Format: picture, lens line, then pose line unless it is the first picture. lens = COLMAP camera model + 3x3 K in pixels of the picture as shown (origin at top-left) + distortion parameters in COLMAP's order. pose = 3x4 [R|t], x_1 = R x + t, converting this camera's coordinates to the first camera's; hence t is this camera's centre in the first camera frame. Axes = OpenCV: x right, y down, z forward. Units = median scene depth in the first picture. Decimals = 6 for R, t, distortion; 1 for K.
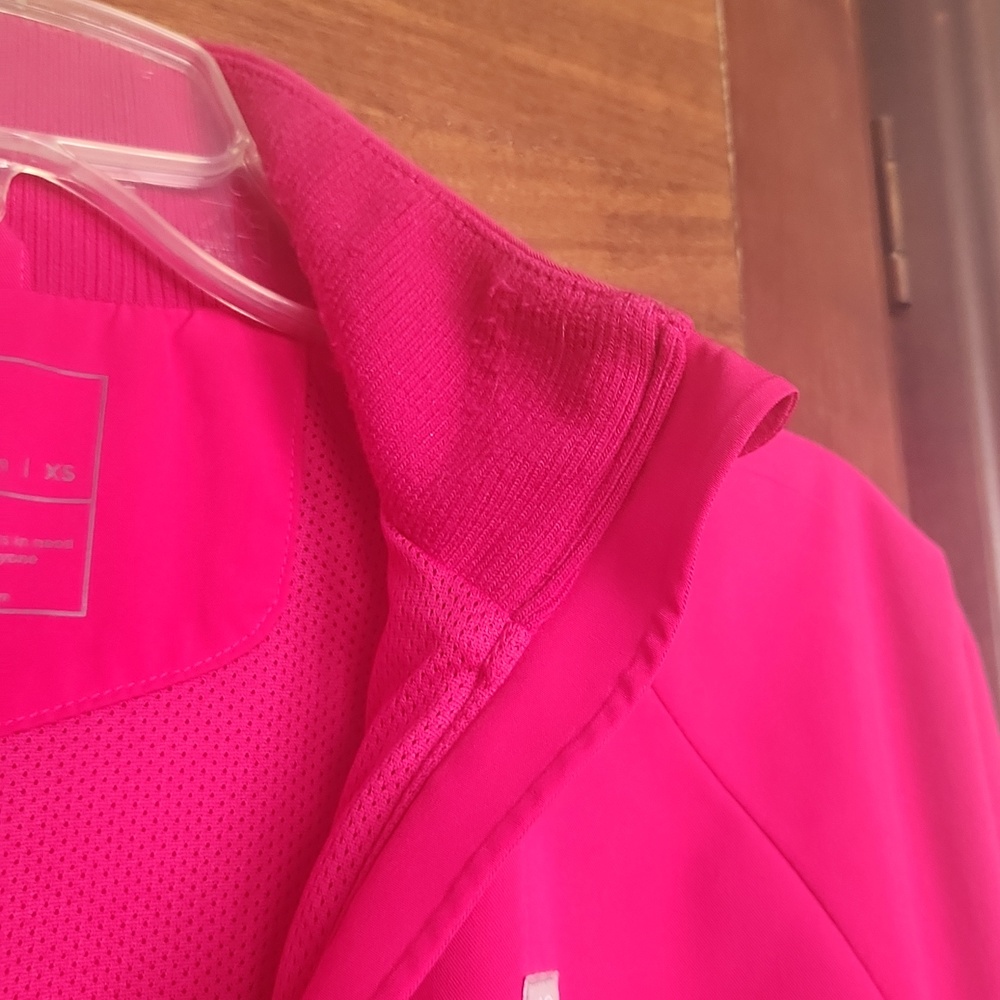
lens RADIAL K [[1479.5, 0, 499.9], [0, 1479.5, 515.3], [0, 0, 1]] dist [0.039737, 0.000000]
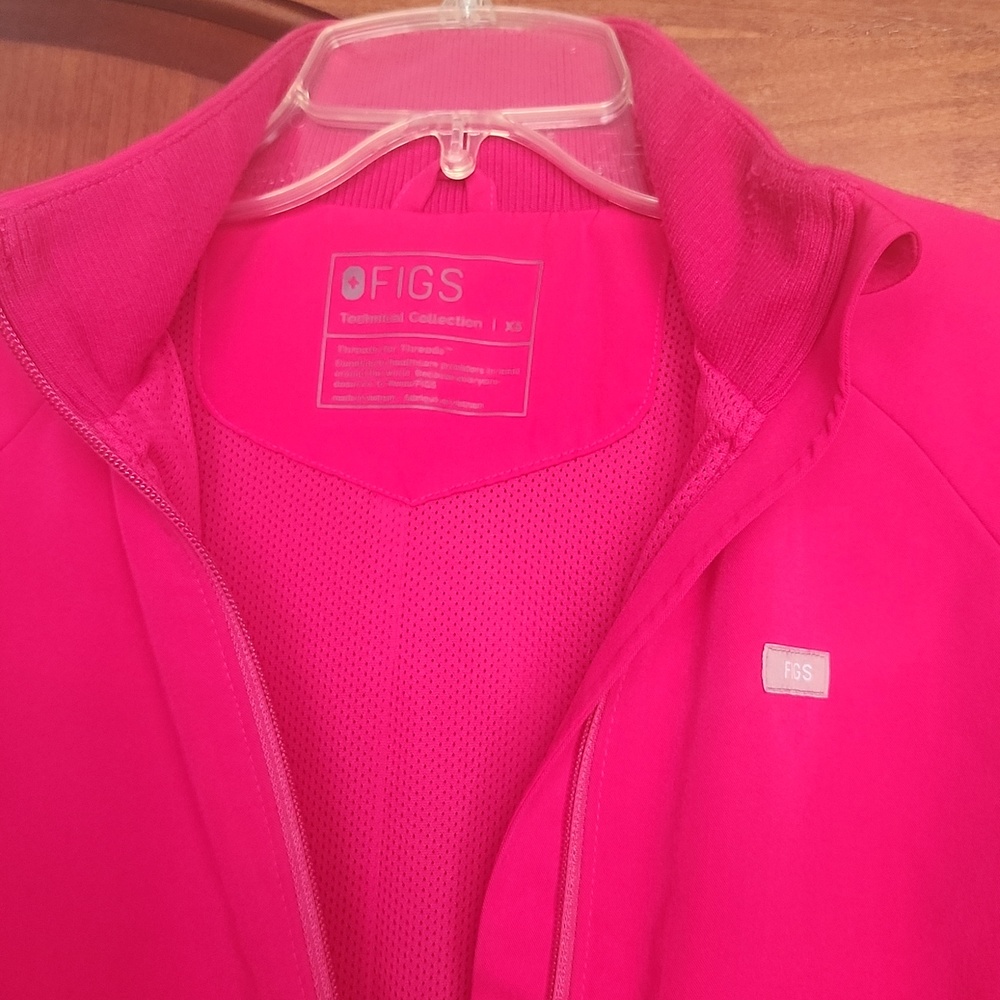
lens RADIAL K [[1479.5, 0, 499.8], [0, 1479.5, 500.5], [0, 0, 1]] dist [0.039737, 0.000000]
pose [[0.827683, -0.005517, -0.561169, 0.579941], [0.064654, 0.994231, 0.085585, 0.020168], [0.557459, -0.107119, 0.823265, -0.333258]]
